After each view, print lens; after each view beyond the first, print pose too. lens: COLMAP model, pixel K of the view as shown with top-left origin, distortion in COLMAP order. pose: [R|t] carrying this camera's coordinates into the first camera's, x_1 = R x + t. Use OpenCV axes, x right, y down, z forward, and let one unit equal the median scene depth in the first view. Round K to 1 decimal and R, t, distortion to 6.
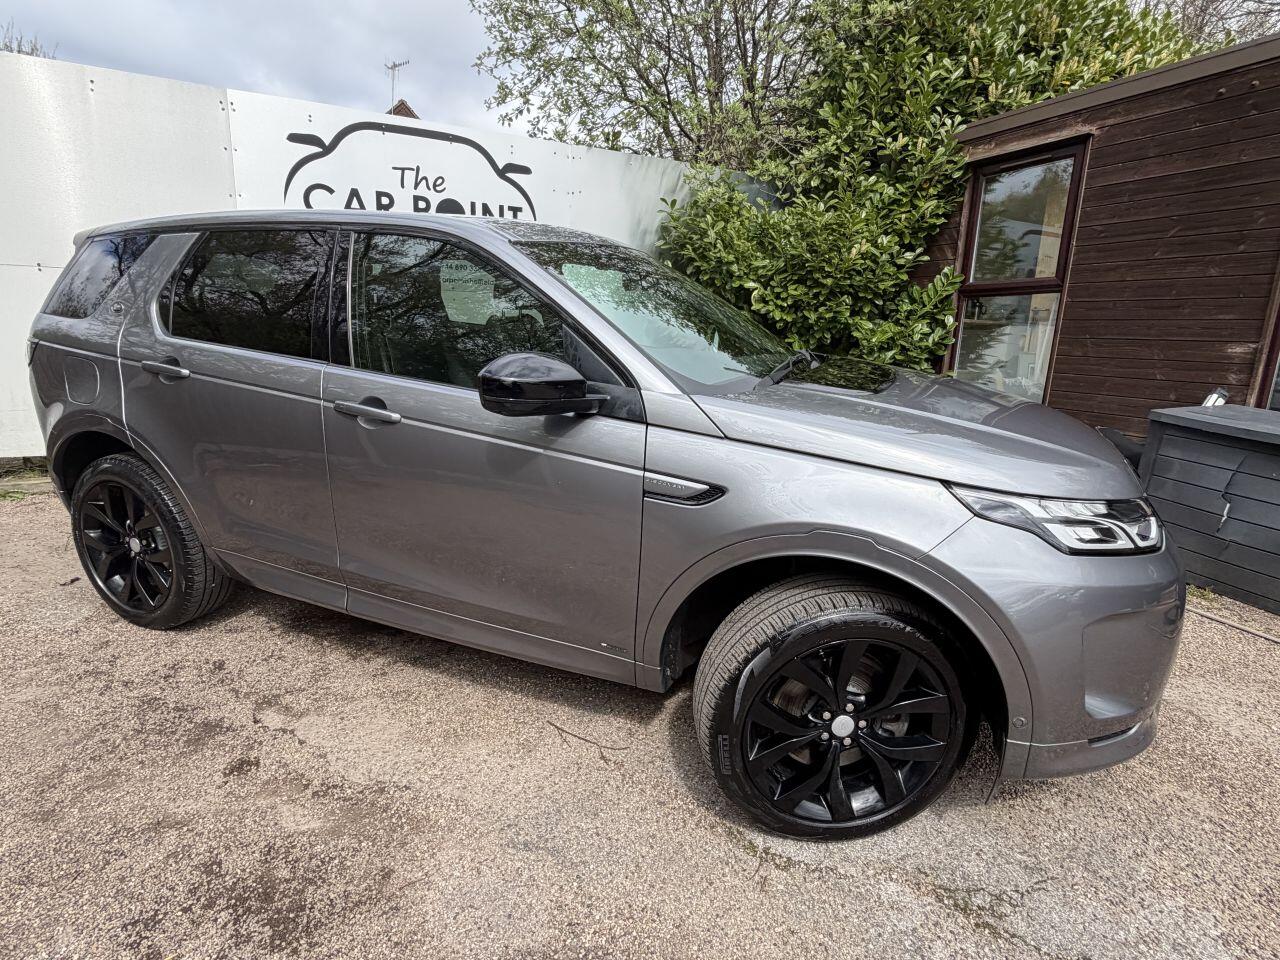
lens RADIAL K [[674.1, 0, 637.6], [0, 674.1, 438.8], [0, 0, 1]] dist [0.000580, 0.000489]
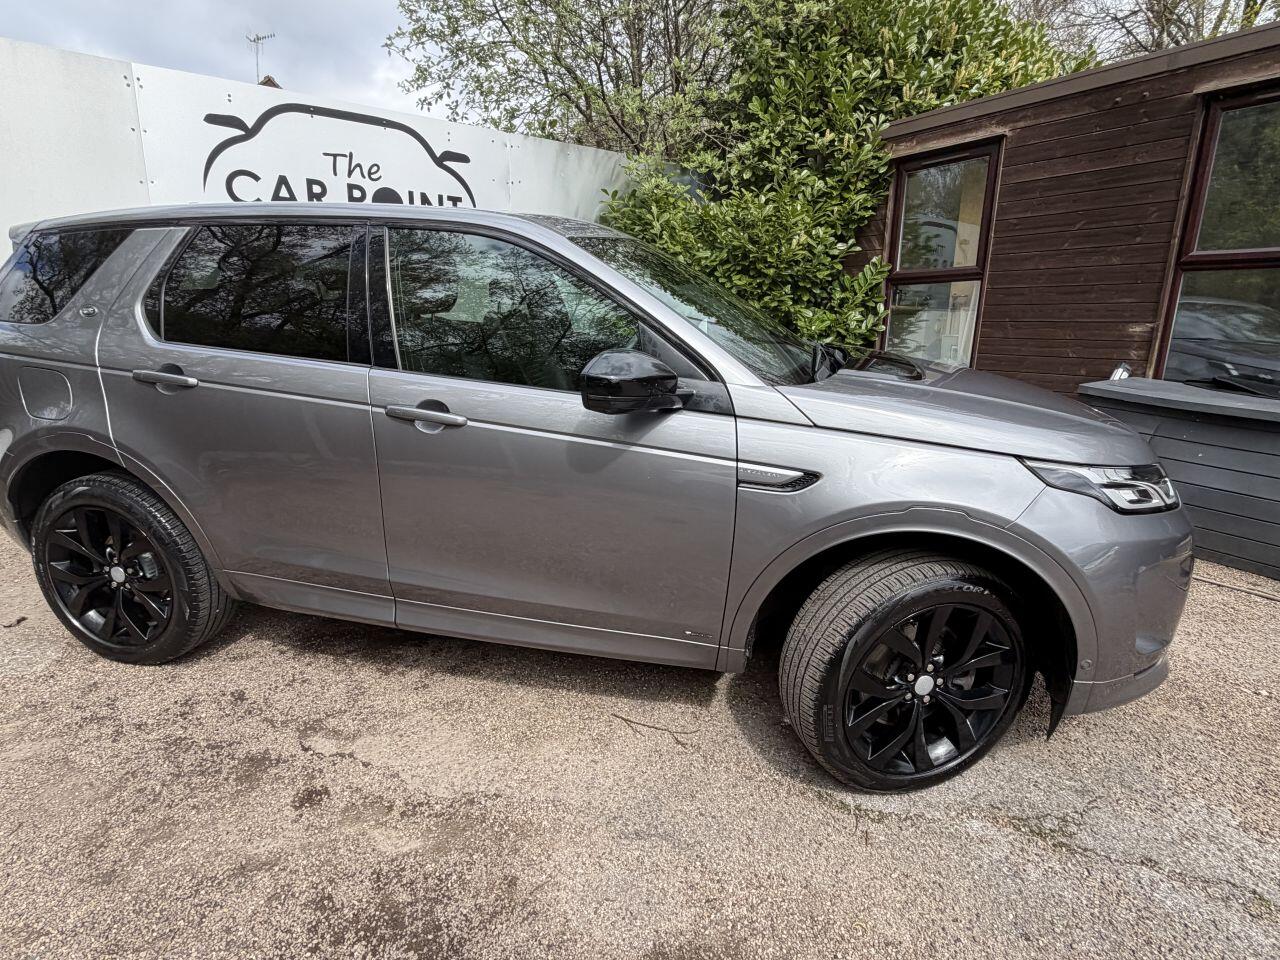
lens RADIAL K [[674.0, 0, 637.7], [0, 674.0, 442.9], [0, 0, 1]] dist [0.001958, -0.000030]
pose [[0.986089, -0.049098, 0.158802, -0.193355], [0.045749, 0.998648, 0.024675, -0.008703], [-0.159799, -0.017066, 0.987002, 0.002127]]
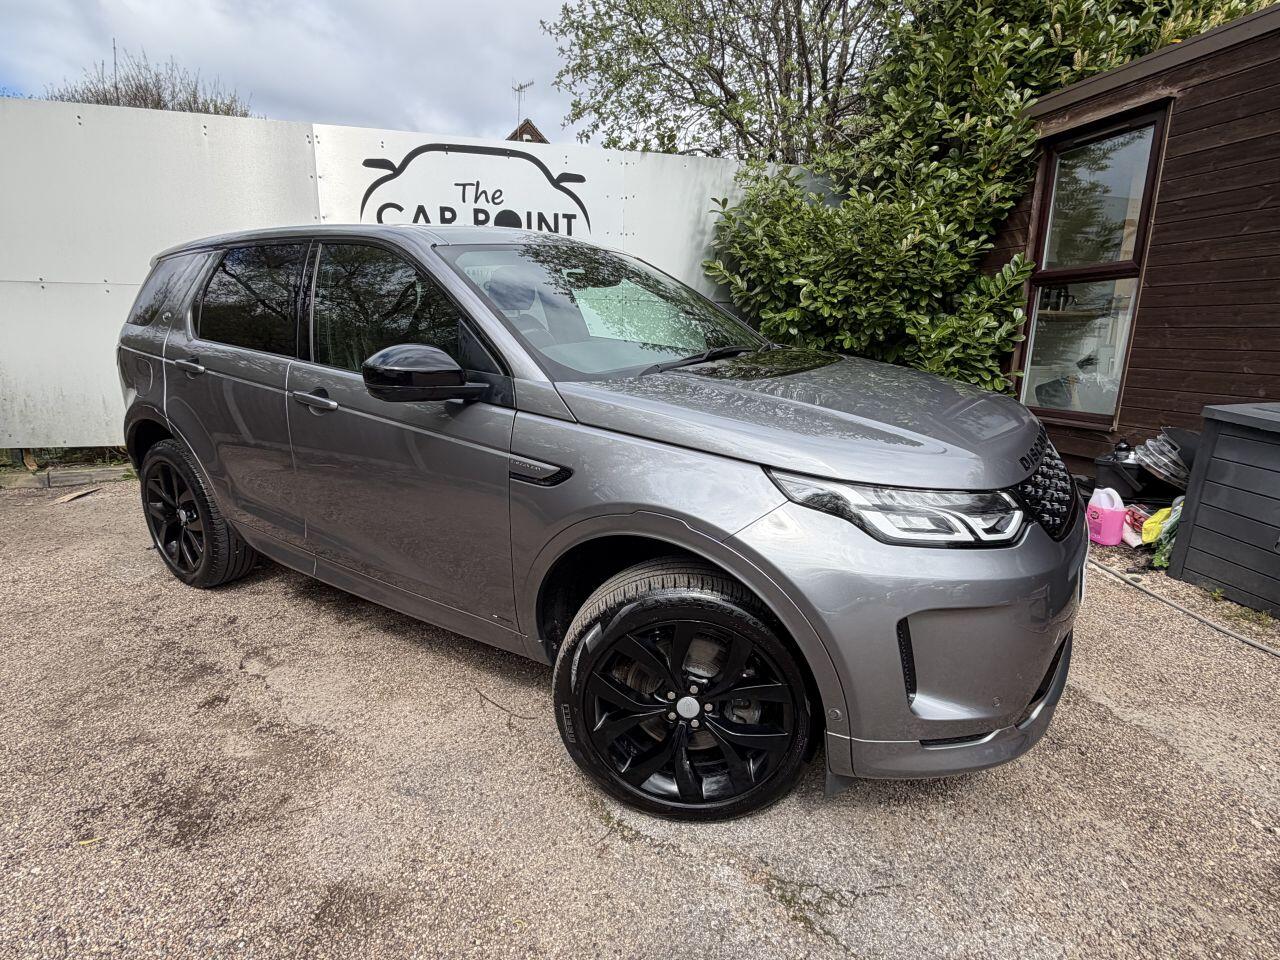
lens RADIAL K [[674.6, 0, 635.2], [0, 674.6, 439.6], [0, 0, 1]] dist [0.001832, -0.000099]
pose [[0.980382, 0.012255, -0.196728, 0.266136], [-0.013336, 0.999902, -0.004173, 0.017706], [0.196657, 0.006714, 0.980449, -0.009619]]
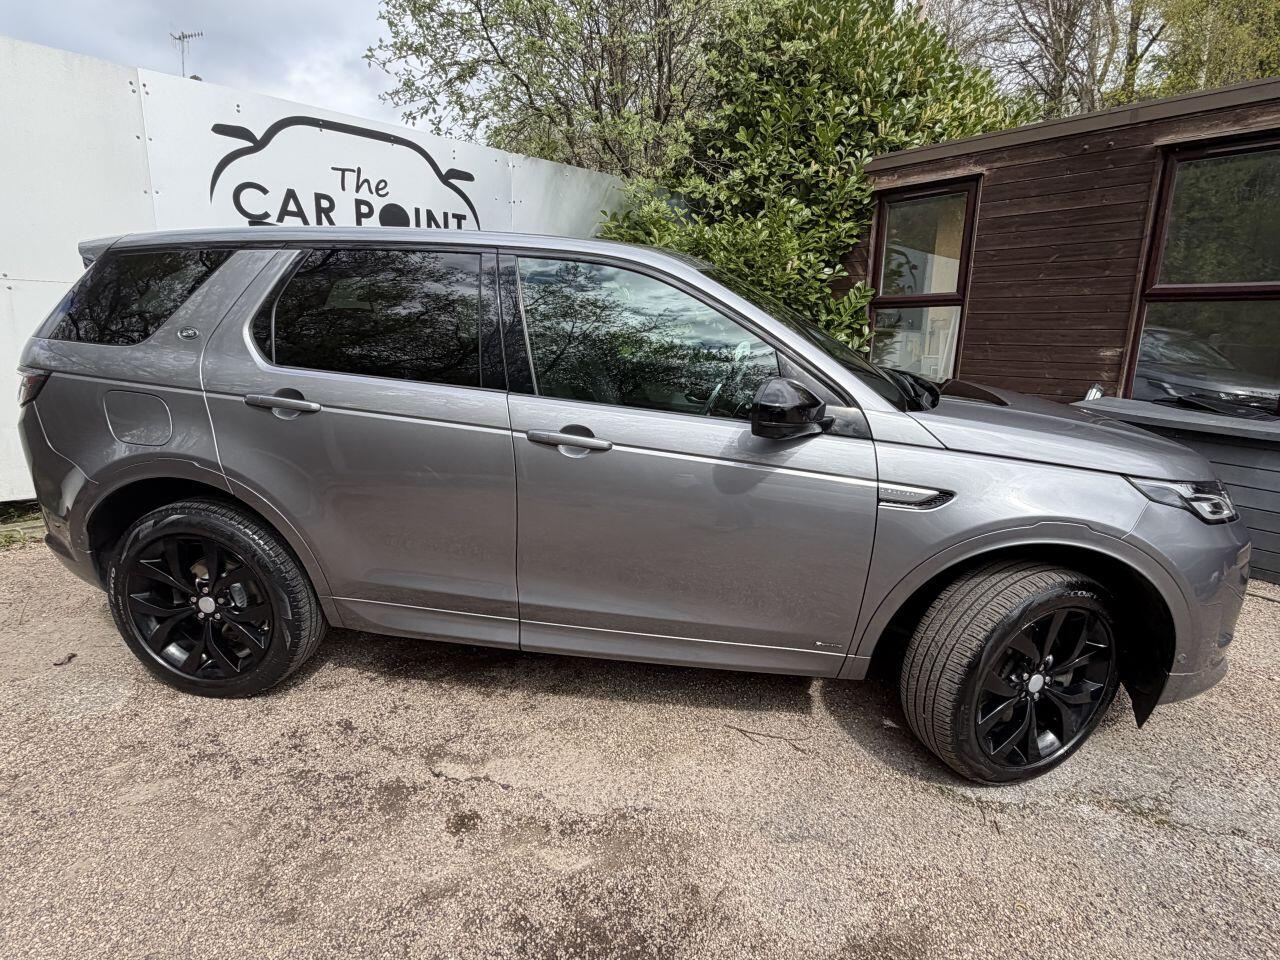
lens RADIAL K [[674.6, 0, 635.2], [0, 674.6, 439.6], [0, 0, 1]] dist [0.001832, -0.000099]
pose [[0.964129, -0.050616, 0.260562, -0.425202], [0.050971, 0.998686, 0.005397, -0.031713], [-0.260493, 0.008078, 0.965442, 0.014006]]
